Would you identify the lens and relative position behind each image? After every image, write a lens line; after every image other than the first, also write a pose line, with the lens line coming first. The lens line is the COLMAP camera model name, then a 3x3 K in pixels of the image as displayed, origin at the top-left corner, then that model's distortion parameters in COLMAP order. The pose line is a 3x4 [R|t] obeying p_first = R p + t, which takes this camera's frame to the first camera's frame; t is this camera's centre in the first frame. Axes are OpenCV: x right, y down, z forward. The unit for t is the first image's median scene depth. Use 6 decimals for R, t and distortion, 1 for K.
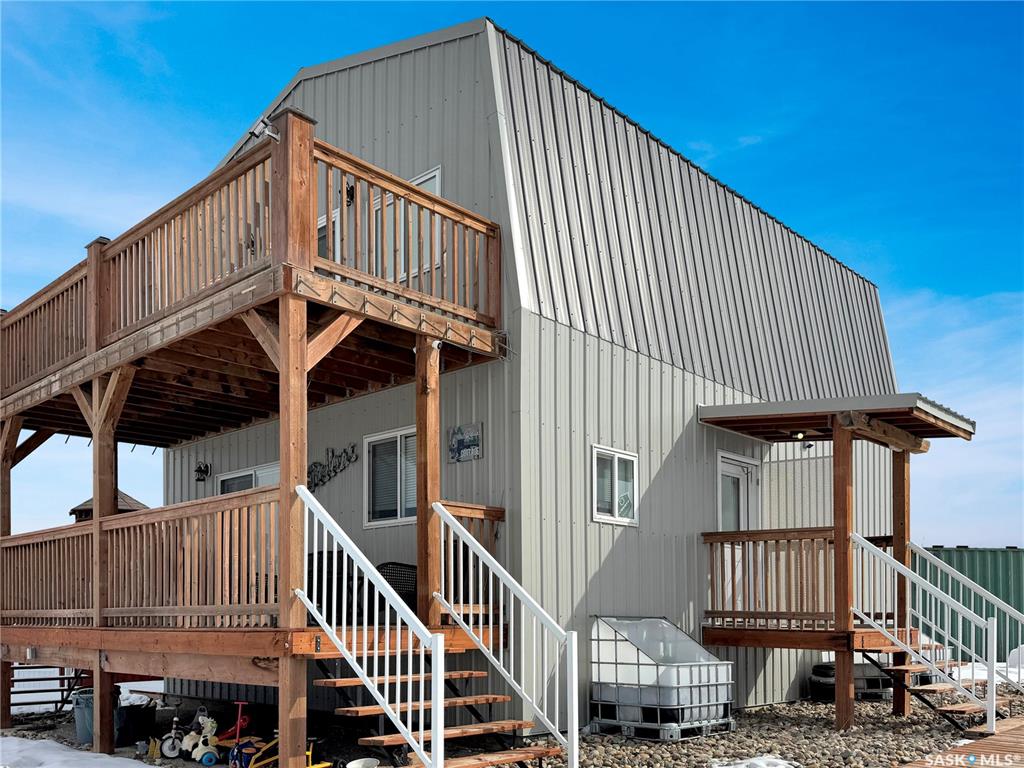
lens RADIAL K [[843.0, 0, 512.0], [0, 843.0, 384.0], [0, 0, 1]] dist [-0.001006, -0.000999]
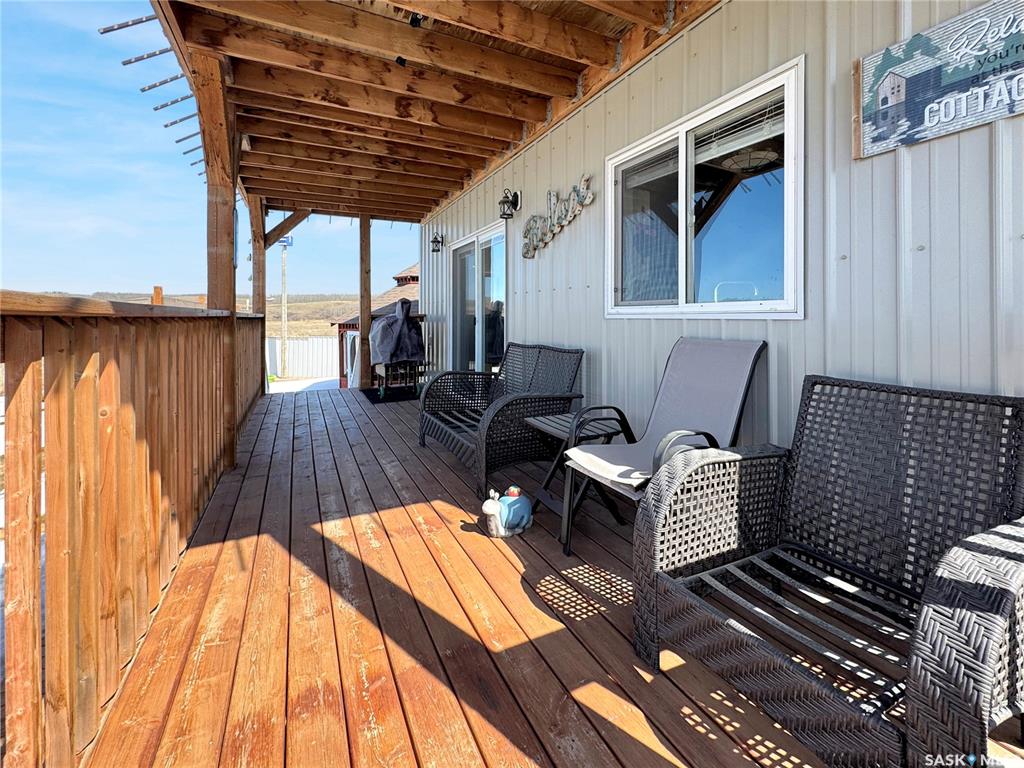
lens RADIAL K [[418.6, 0, 488.6], [0, 418.6, 367.6], [0, 0, 1]] dist [0.000349, 0.000019]
pose [[0.918153, 0.055938, -0.392257, -0.127617], [0.095823, 0.929251, 0.356807, 0.085966], [0.384464, -0.365191, 0.847835, 0.662574]]
